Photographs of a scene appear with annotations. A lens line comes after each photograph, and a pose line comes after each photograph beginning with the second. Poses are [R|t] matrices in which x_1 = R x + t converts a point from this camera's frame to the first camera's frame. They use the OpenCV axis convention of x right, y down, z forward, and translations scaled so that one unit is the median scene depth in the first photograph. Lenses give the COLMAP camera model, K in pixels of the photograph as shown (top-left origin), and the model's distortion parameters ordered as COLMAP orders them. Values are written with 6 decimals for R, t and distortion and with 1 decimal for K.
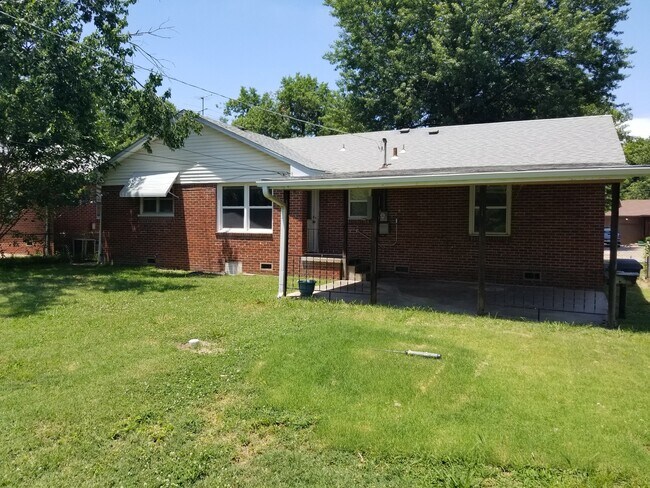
lens RADIAL K [[510.2, 0, 313.2], [0, 510.2, 235.1], [0, 0, 1]] dist [0.080772, -0.125161]
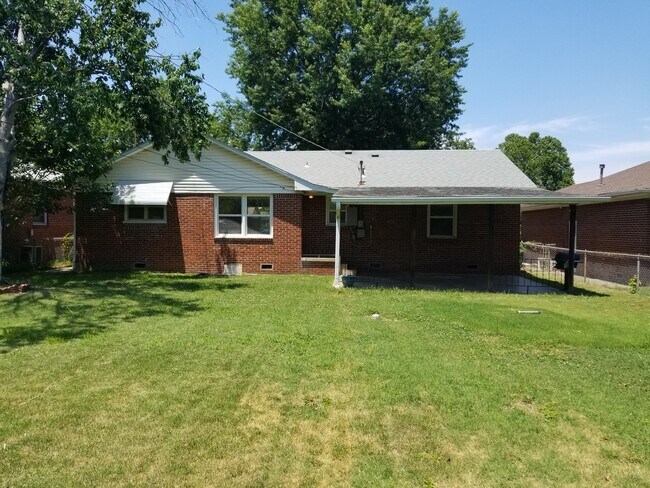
lens RADIAL K [[510.2, 0, 313.2], [0, 510.2, 235.1], [0, 0, 1]] dist [0.080772, -0.125161]
pose [[0.936135, -0.008205, 0.351546, -0.376902], [0.009837, 0.999948, -0.002857, -0.005581], [-0.351504, 0.006132, 0.936166, -0.112681]]
